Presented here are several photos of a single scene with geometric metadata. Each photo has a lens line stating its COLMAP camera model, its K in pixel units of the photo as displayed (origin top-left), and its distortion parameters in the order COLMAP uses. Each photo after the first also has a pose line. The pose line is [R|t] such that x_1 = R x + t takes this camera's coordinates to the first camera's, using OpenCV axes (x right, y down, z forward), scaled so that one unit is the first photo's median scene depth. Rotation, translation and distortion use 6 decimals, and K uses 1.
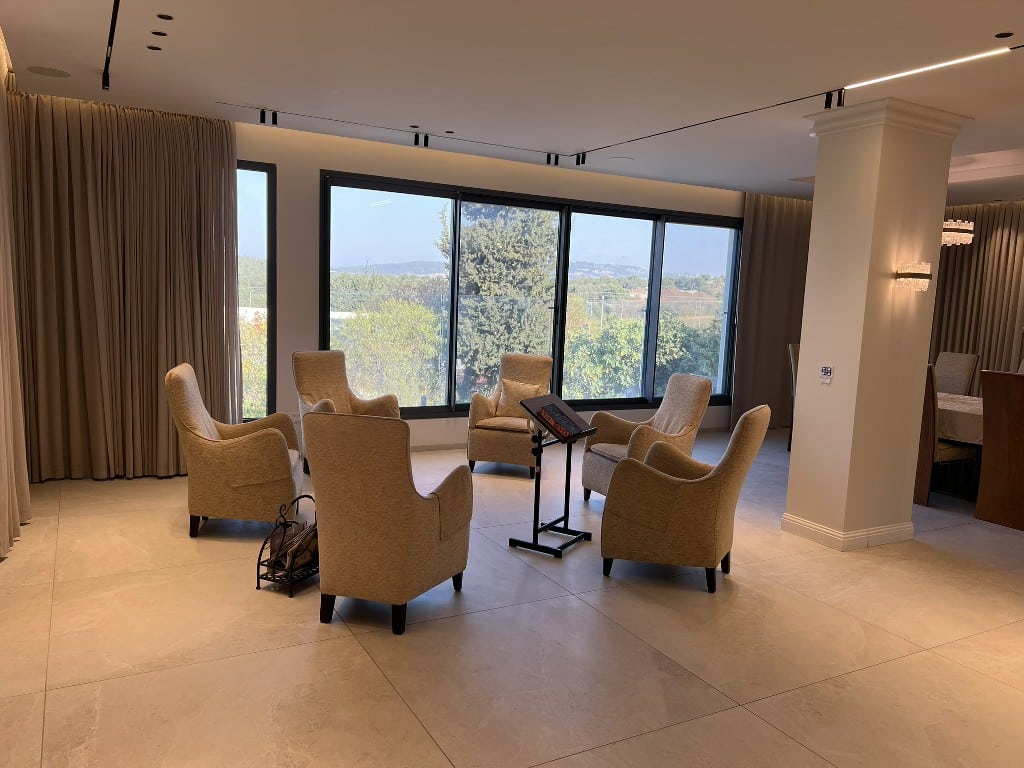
lens RADIAL K [[770.5, 0, 509.8], [0, 770.5, 383.6], [0, 0, 1]] dist [0.044560, -0.044488]
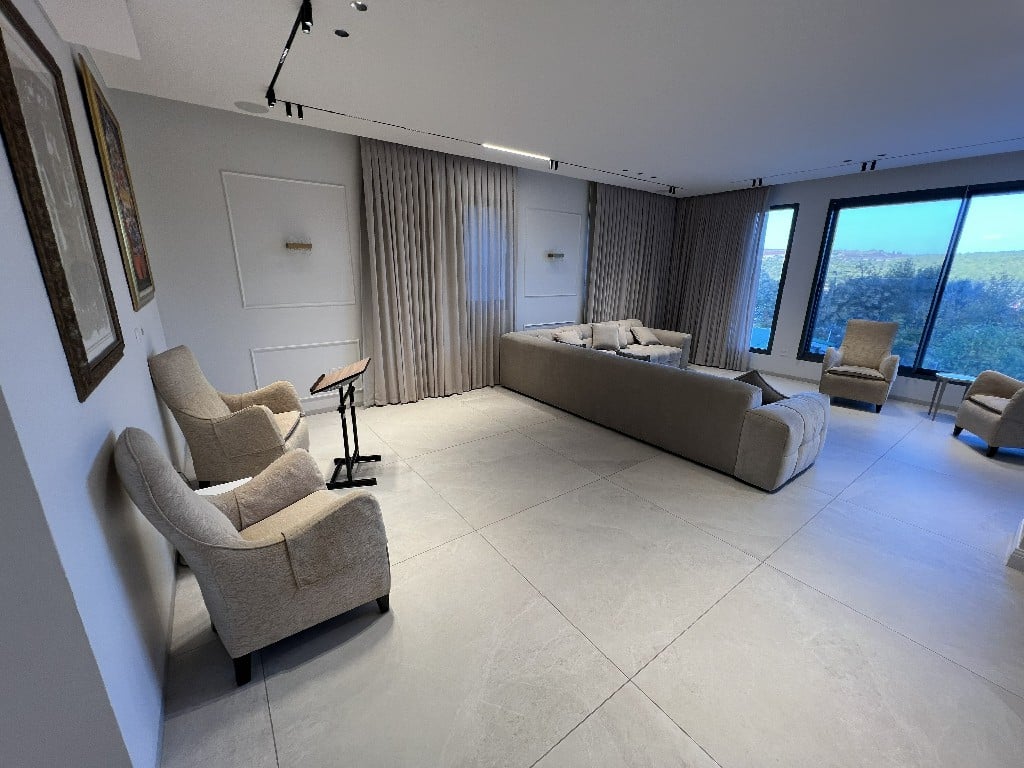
lens RADIAL K [[408.4, 0, 511.4], [0, 408.4, 386.4], [0, 0, 1]] dist [0.005473, 0.000536]
pose [[0.139128, 0.239024, -0.960995, 0.629300], [-0.129846, 0.966458, 0.221584, -0.009970], [0.981725, 0.093953, 0.165497, 0.289737]]
